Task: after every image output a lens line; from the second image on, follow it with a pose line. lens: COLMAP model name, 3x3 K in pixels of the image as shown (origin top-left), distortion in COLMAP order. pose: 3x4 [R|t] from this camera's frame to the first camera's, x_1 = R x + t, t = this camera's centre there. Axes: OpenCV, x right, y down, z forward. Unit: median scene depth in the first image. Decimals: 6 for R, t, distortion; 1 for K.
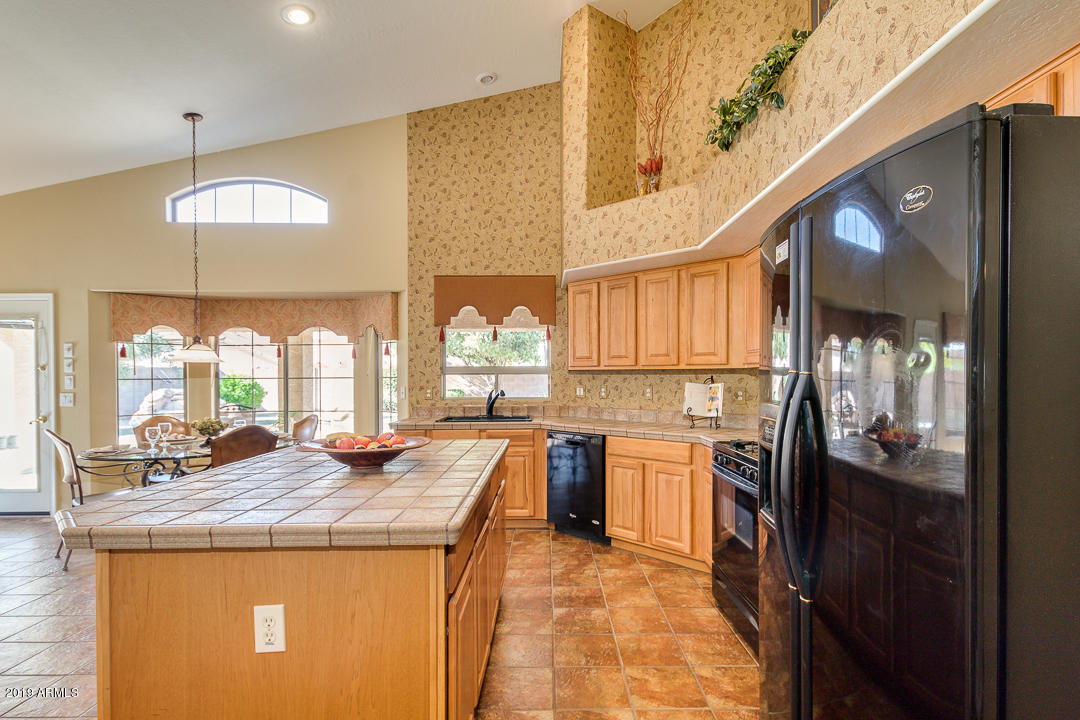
lens RADIAL K [[543.9, 0, 557.5], [0, 543.9, 377.2], [0, 0, 1]] dist [0.033248, -0.014562]
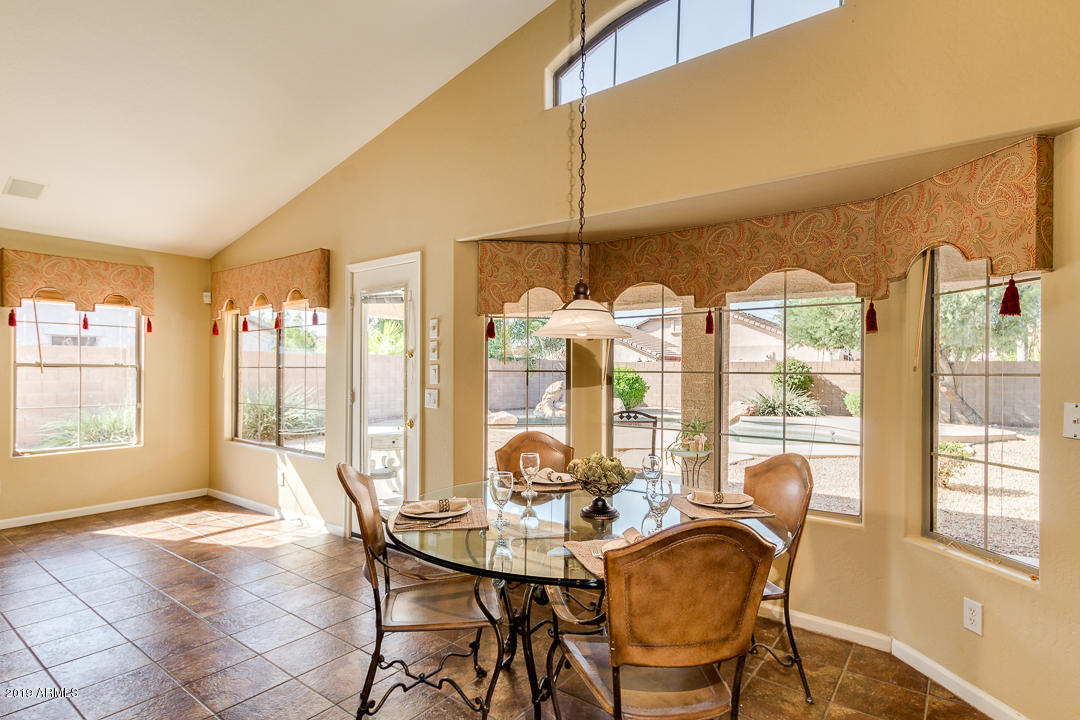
lens RADIAL K [[549.8, 0, 550.2], [0, 549.8, 370.7], [0, 0, 1]] dist [0.031683, -0.012379]
pose [[0.796619, 0.011194, -0.604378, -0.359355], [-0.013404, 0.999910, 0.000851, 0.002266], [0.604333, 0.007423, 0.796697, 0.561063]]
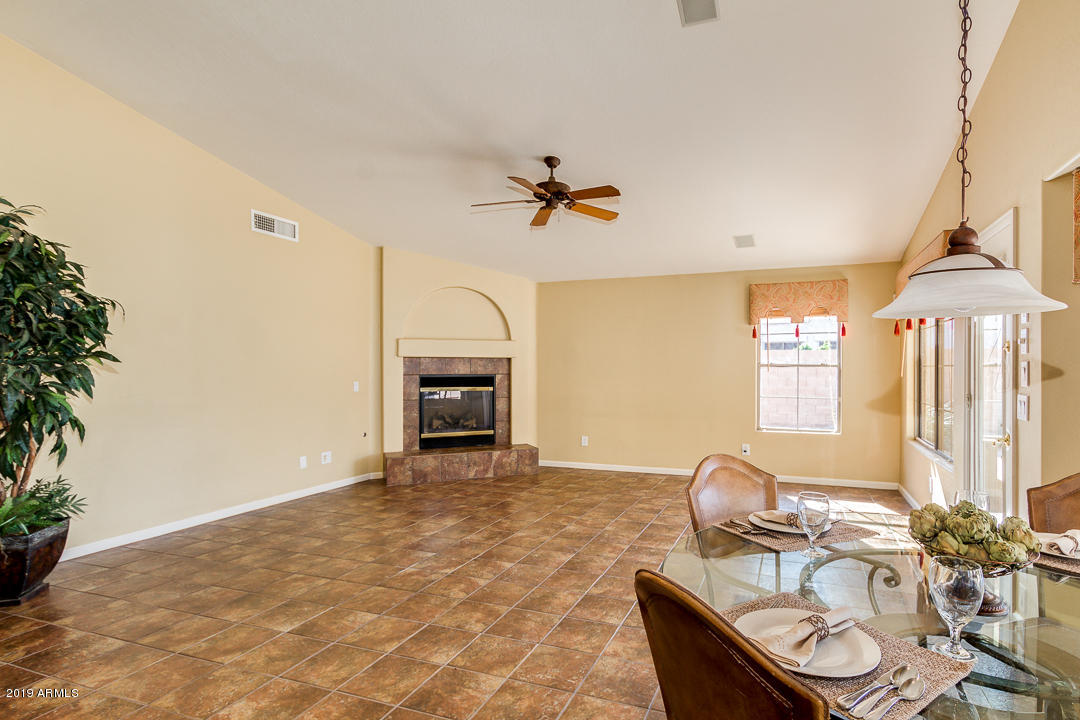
lens RADIAL K [[549.9, 0, 591.3], [0, 549.9, 366.9], [0, 0, 1]] dist [0.015632, -0.000528]
pose [[-0.352427, 0.007134, -0.935812, -0.281443], [-0.002979, 0.999957, 0.008745, -0.001316], [0.935835, 0.005870, -0.352391, 0.856512]]
